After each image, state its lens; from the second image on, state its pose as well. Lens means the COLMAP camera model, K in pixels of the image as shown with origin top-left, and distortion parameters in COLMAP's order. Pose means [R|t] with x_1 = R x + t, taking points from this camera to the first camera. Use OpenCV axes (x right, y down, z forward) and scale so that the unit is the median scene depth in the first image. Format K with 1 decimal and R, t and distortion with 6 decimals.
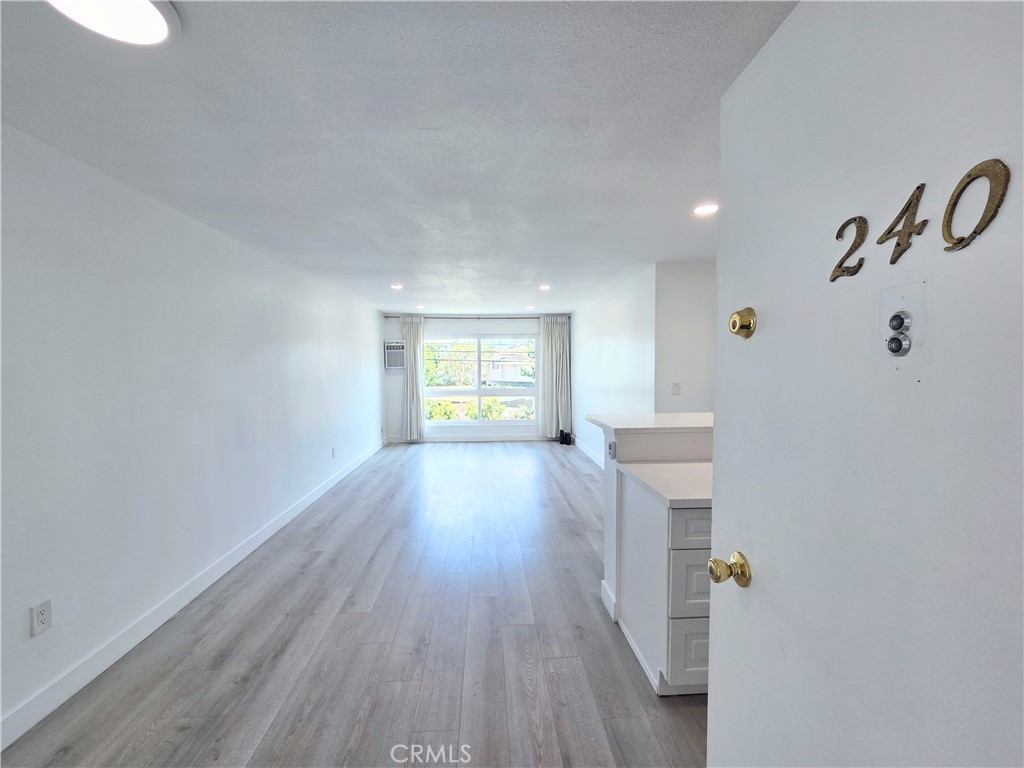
lens RADIAL K [[420.9, 0, 508.6], [0, 420.9, 385.9], [0, 0, 1]] dist [0.006251, -0.000530]
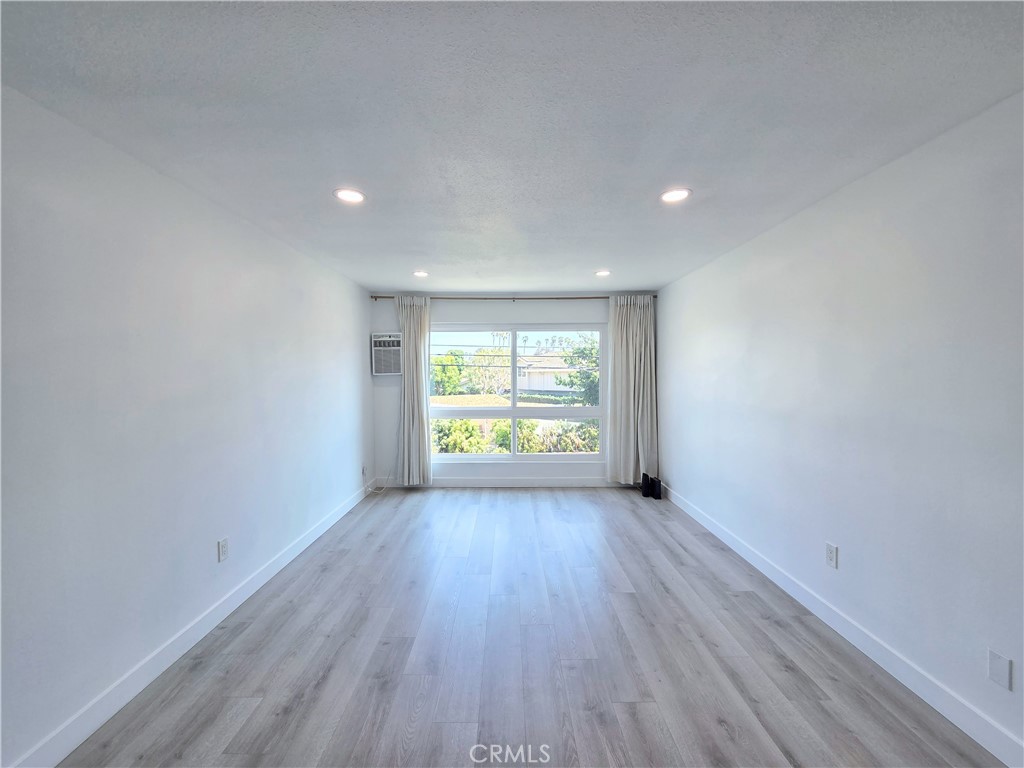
lens RADIAL K [[420.9, 0, 508.6], [0, 420.9, 385.9], [0, 0, 1]] dist [0.006251, -0.000530]
pose [[0.998391, 0.004203, -0.056543, -0.042260], [-0.005213, 0.999829, -0.017730, -0.014381], [0.056459, 0.017997, 0.998243, 0.352835]]
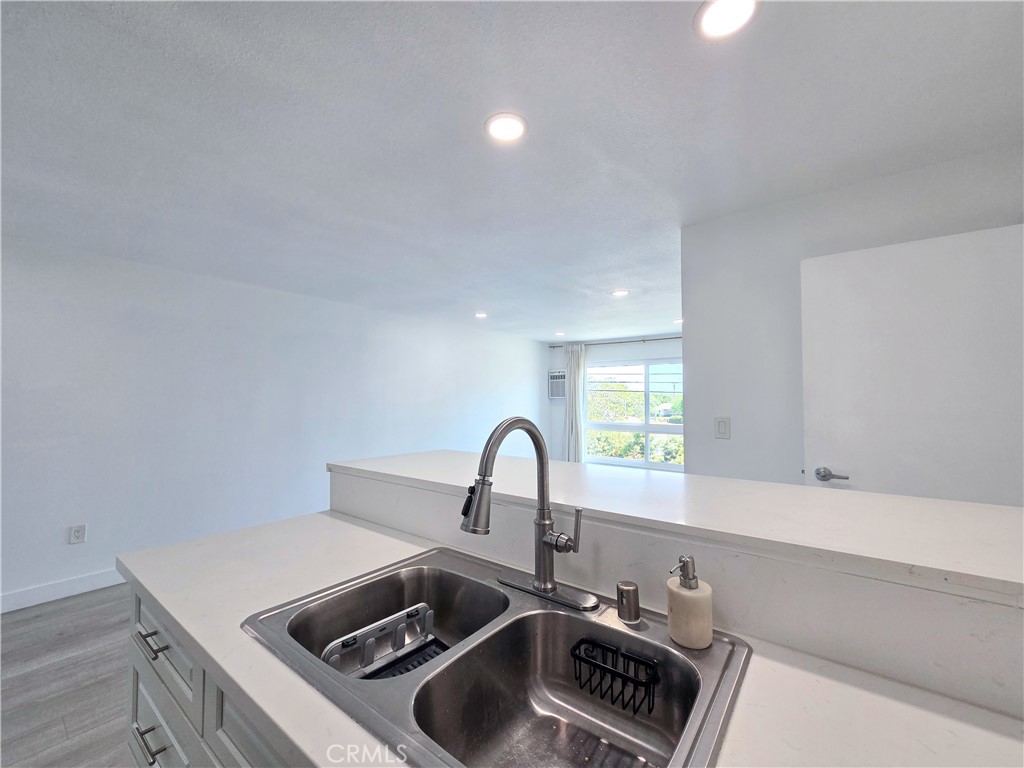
lens RADIAL K [[420.9, 0, 508.6], [0, 420.9, 385.9], [0, 0, 1]] dist [0.006251, -0.000530]
pose [[0.751139, -0.012048, -0.660035, 0.290003], [-0.043058, 0.996810, -0.067197, 0.000404], [0.658739, 0.078894, 0.748224, 0.186836]]
